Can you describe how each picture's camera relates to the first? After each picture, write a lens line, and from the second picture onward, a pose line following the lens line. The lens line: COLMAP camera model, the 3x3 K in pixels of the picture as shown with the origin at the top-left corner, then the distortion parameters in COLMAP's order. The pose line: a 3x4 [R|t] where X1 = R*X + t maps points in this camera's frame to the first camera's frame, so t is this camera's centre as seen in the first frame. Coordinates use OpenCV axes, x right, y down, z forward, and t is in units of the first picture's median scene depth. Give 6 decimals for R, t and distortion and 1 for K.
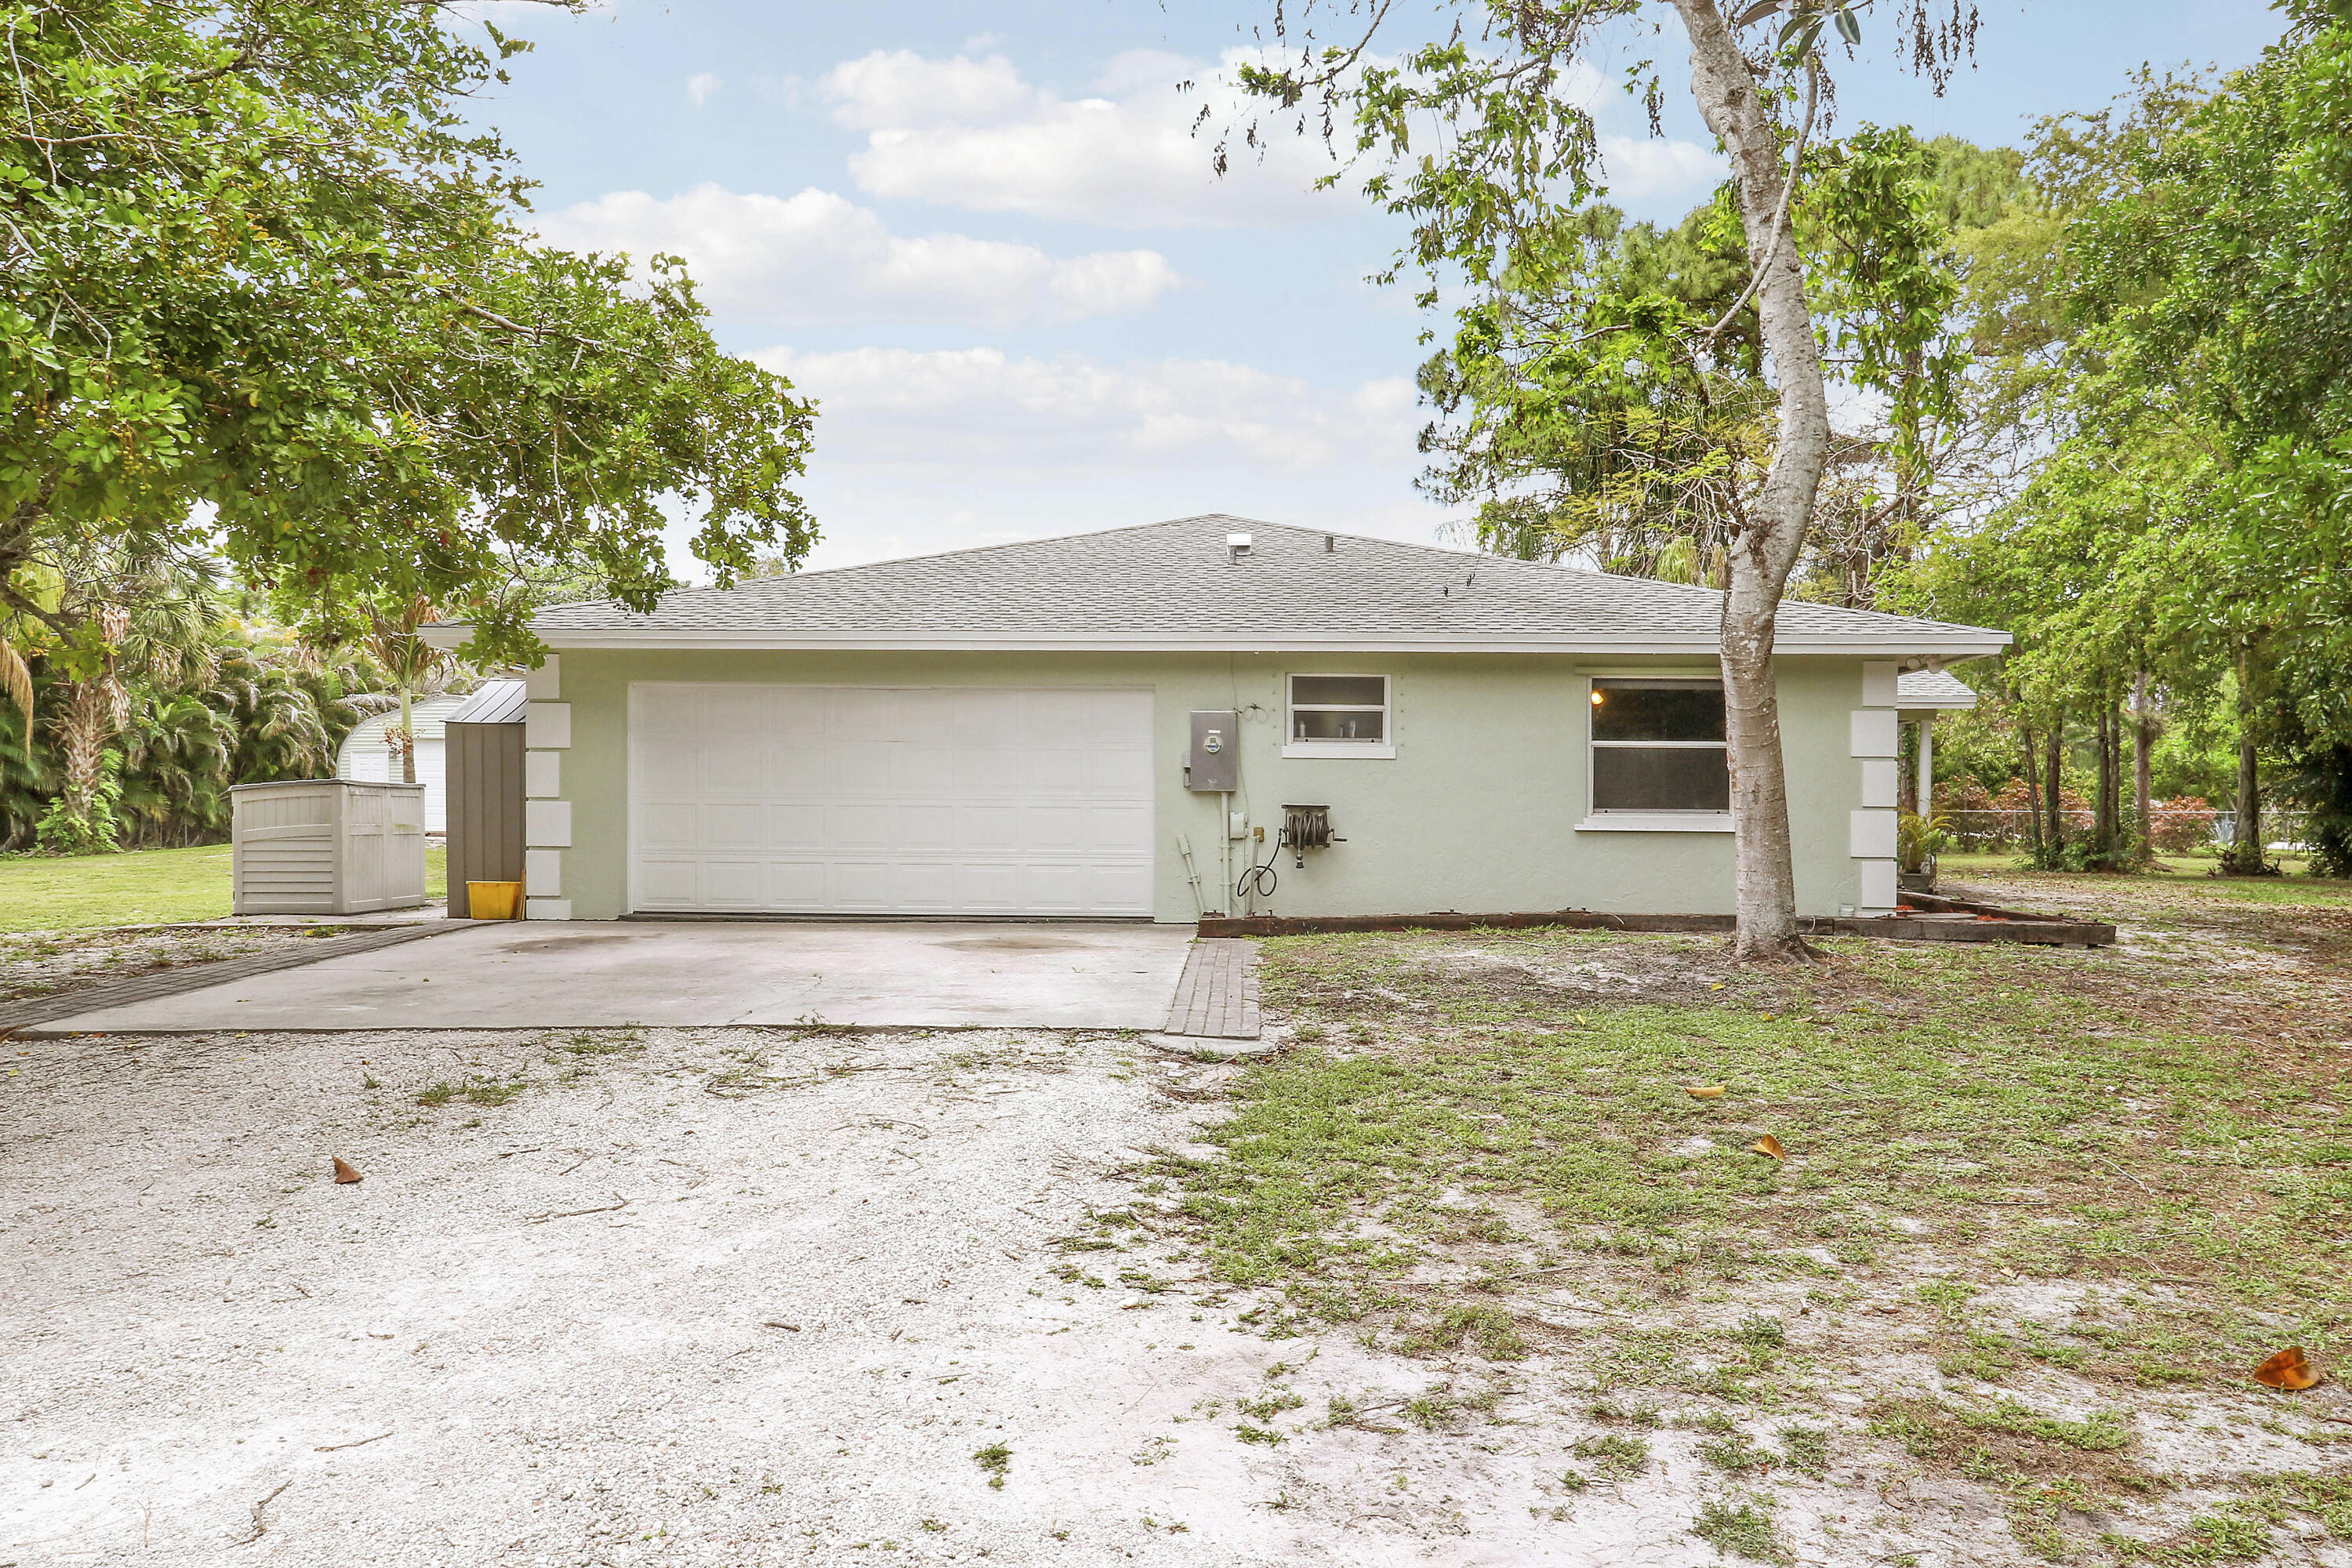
lens RADIAL K [[1561.0, 0, 1176.0], [0, 1561.0, 784.0], [0, 0, 1]] dist [0.007645, -0.002027]
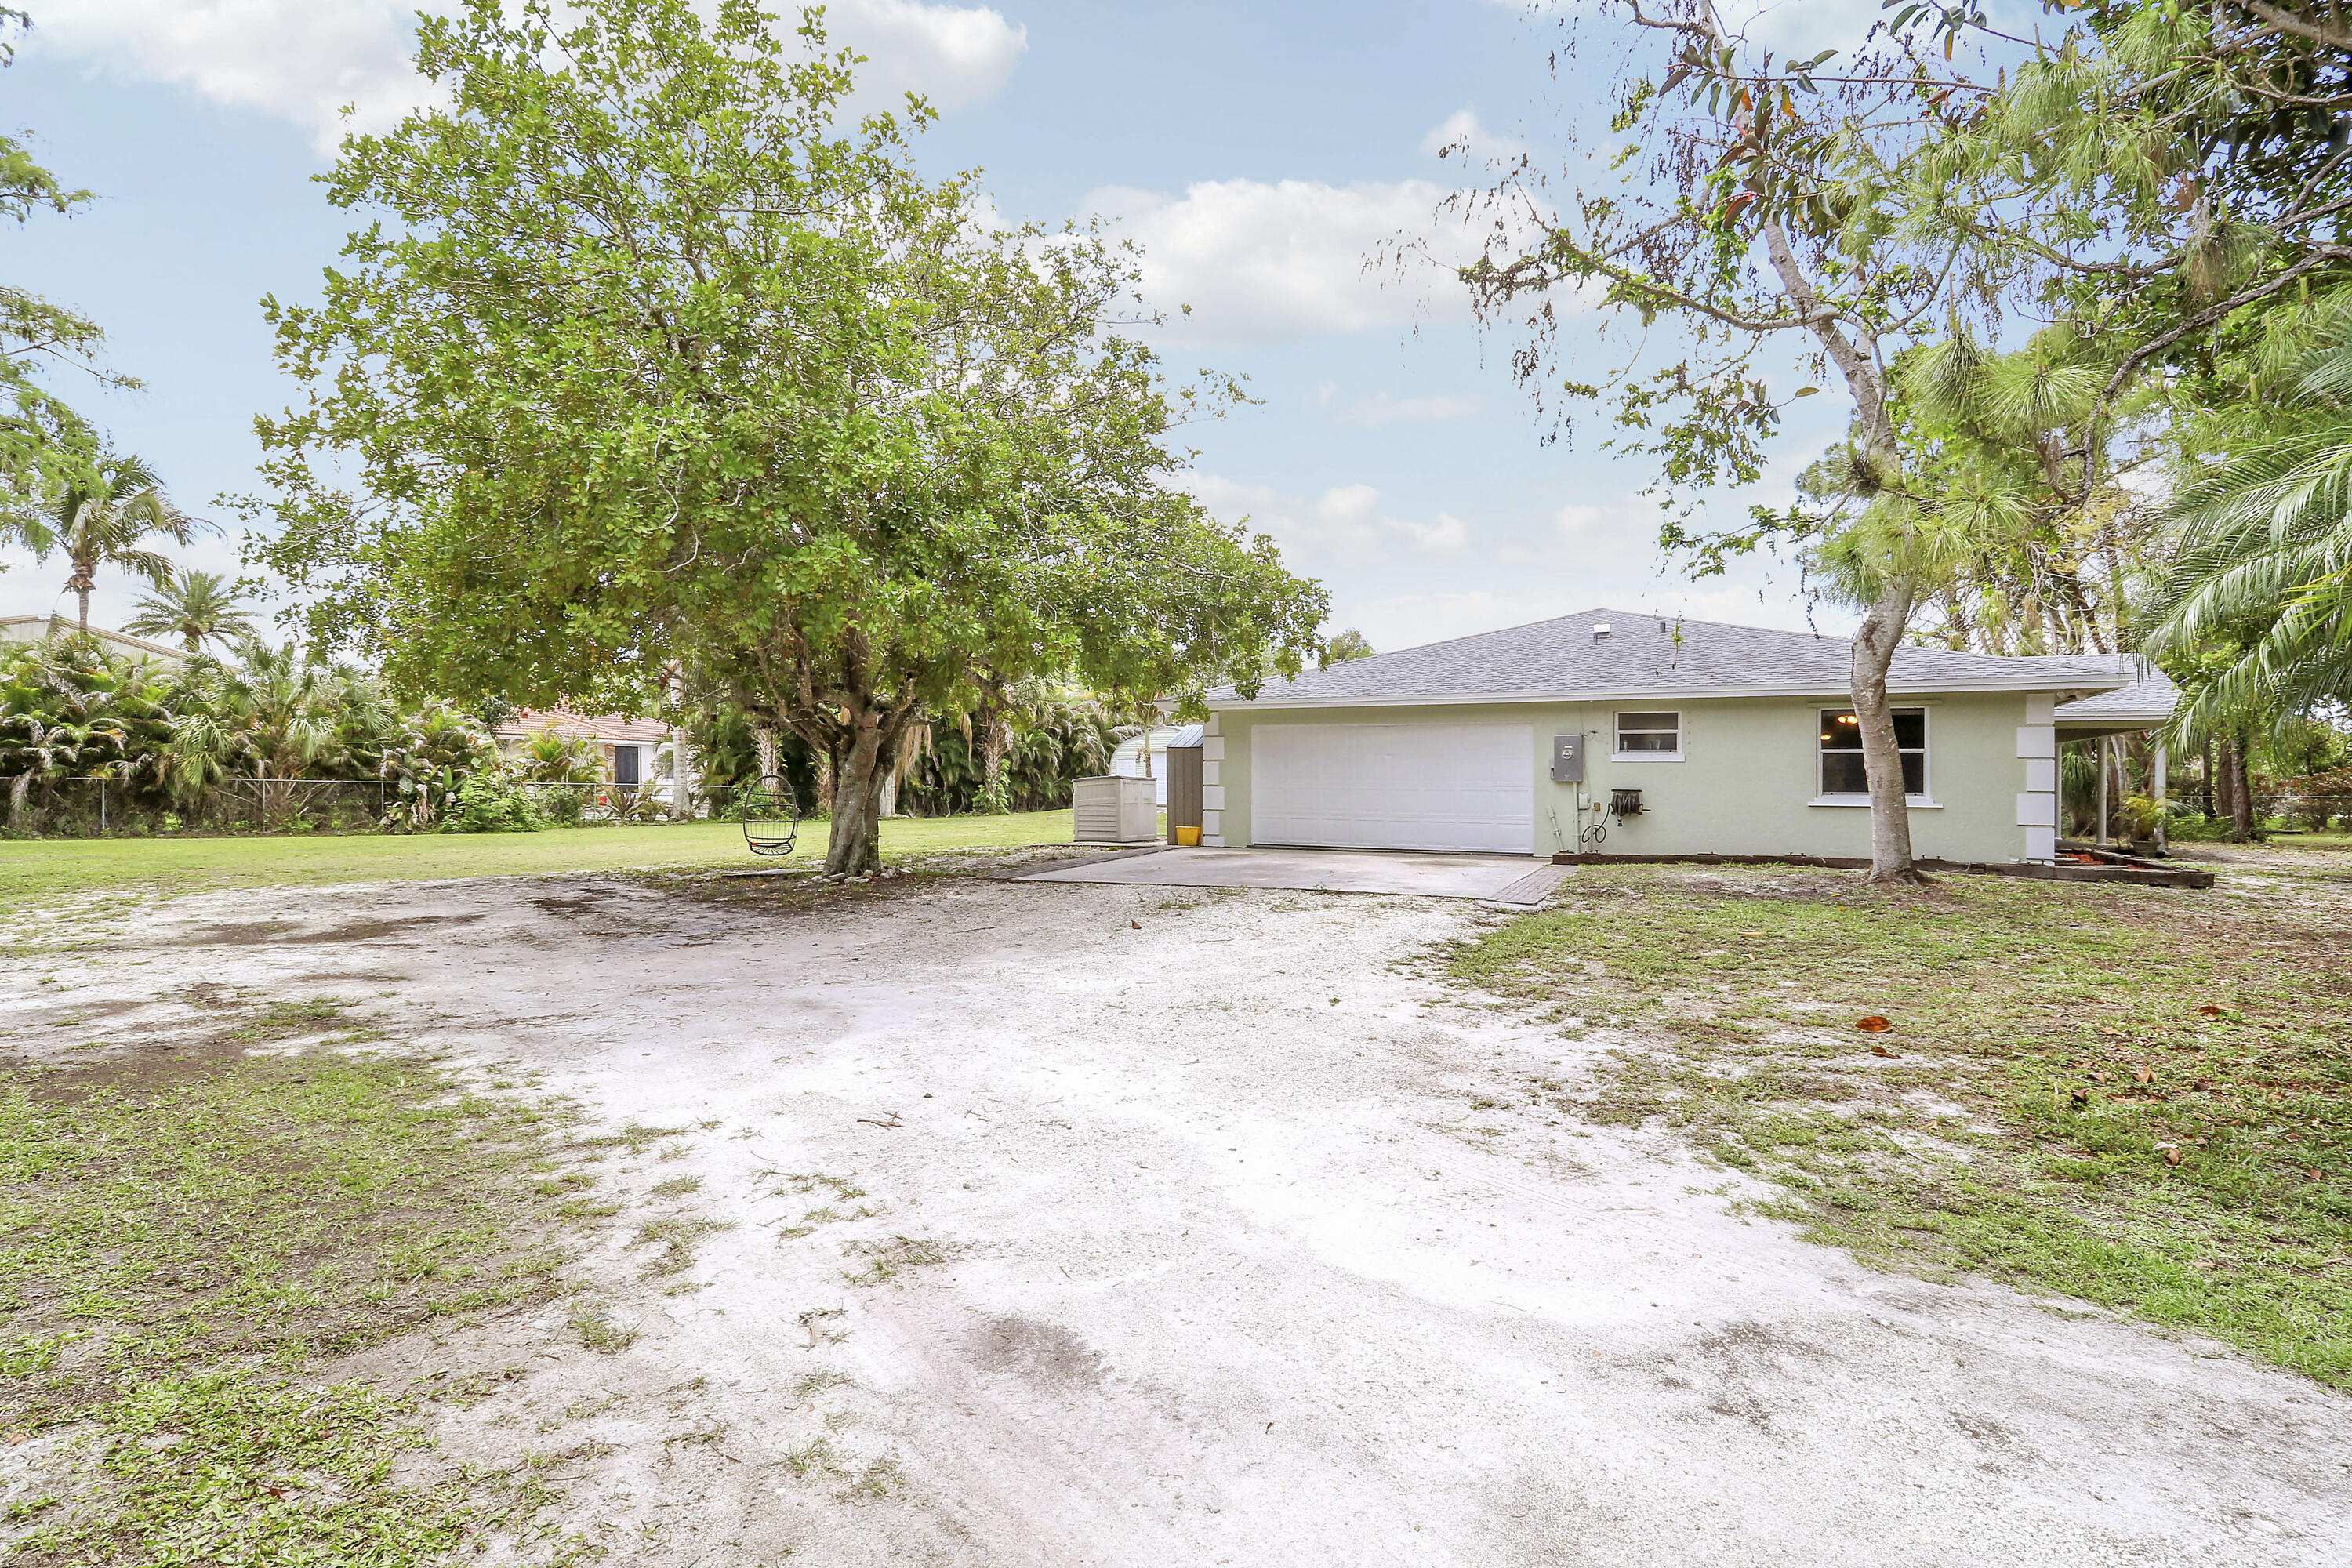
lens RADIAL K [[1079.3, 0, 1191.4], [0, 1079.3, 783.4], [0, 0, 1]] dist [-0.001175, -0.015199]
pose [[0.916577, 0.000224, -0.399859, 0.118474], [0.002547, 0.999976, 0.006399, -0.001778], [0.399851, -0.006883, 0.916554, -0.262759]]
